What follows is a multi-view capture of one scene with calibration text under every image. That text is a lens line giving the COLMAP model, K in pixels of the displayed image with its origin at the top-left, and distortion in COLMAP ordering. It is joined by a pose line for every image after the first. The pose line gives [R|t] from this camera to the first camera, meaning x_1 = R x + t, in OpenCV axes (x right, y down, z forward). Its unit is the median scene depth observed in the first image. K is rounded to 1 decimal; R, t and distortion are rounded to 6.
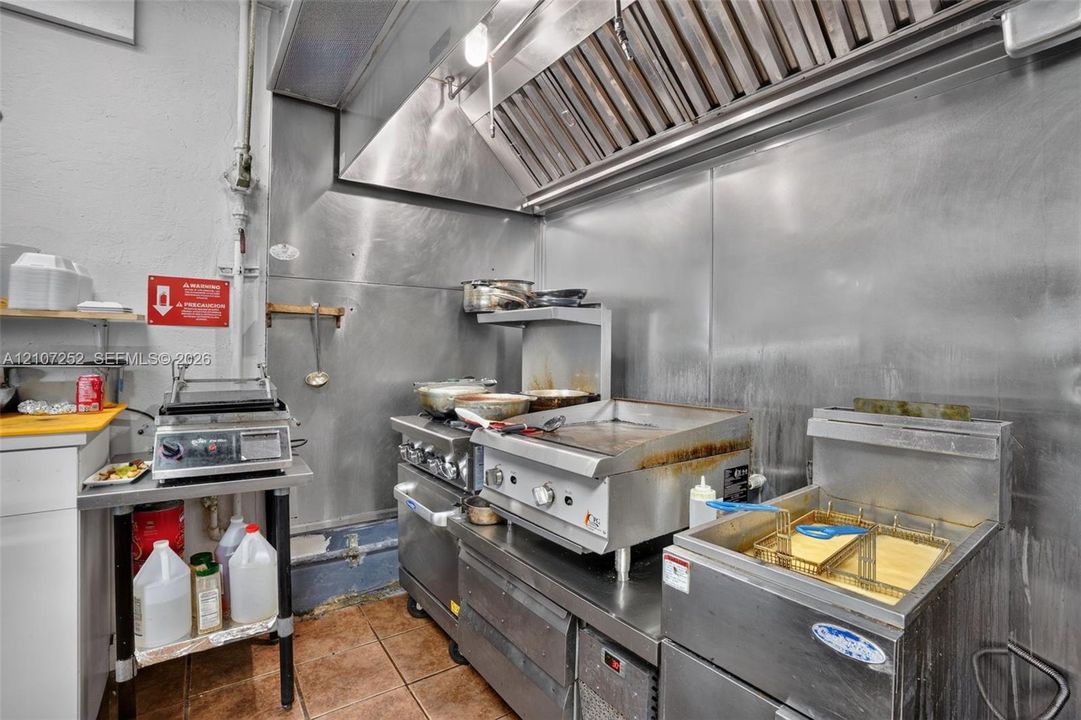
lens RADIAL K [[494.2, 0, 542.3], [0, 494.2, 355.0], [0, 0, 1]] dist [-0.021087, 0.000668]
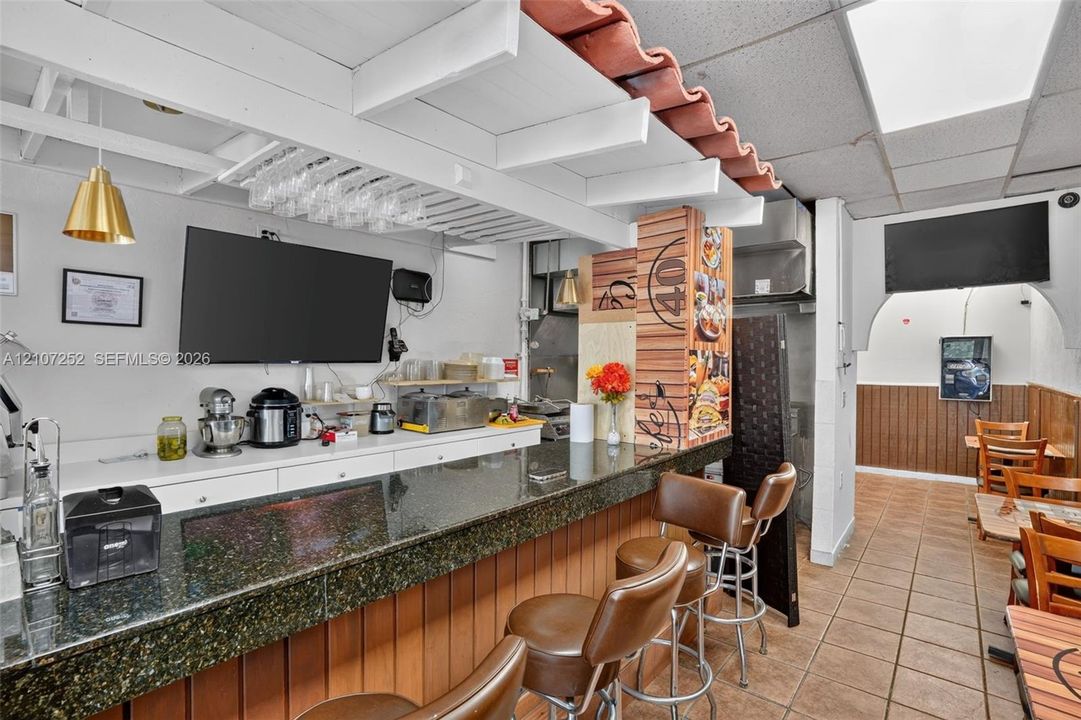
lens RADIAL K [[504.9, 0, 530.8], [0, 504.9, 358.3], [0, 0, 1]] dist [-0.042610, 0.011305]
pose [[0.972399, 0.001179, 0.233323, -1.216415], [-0.002158, 0.999990, 0.003938, -0.172820], [-0.233316, -0.004333, 0.972391, -1.408743]]
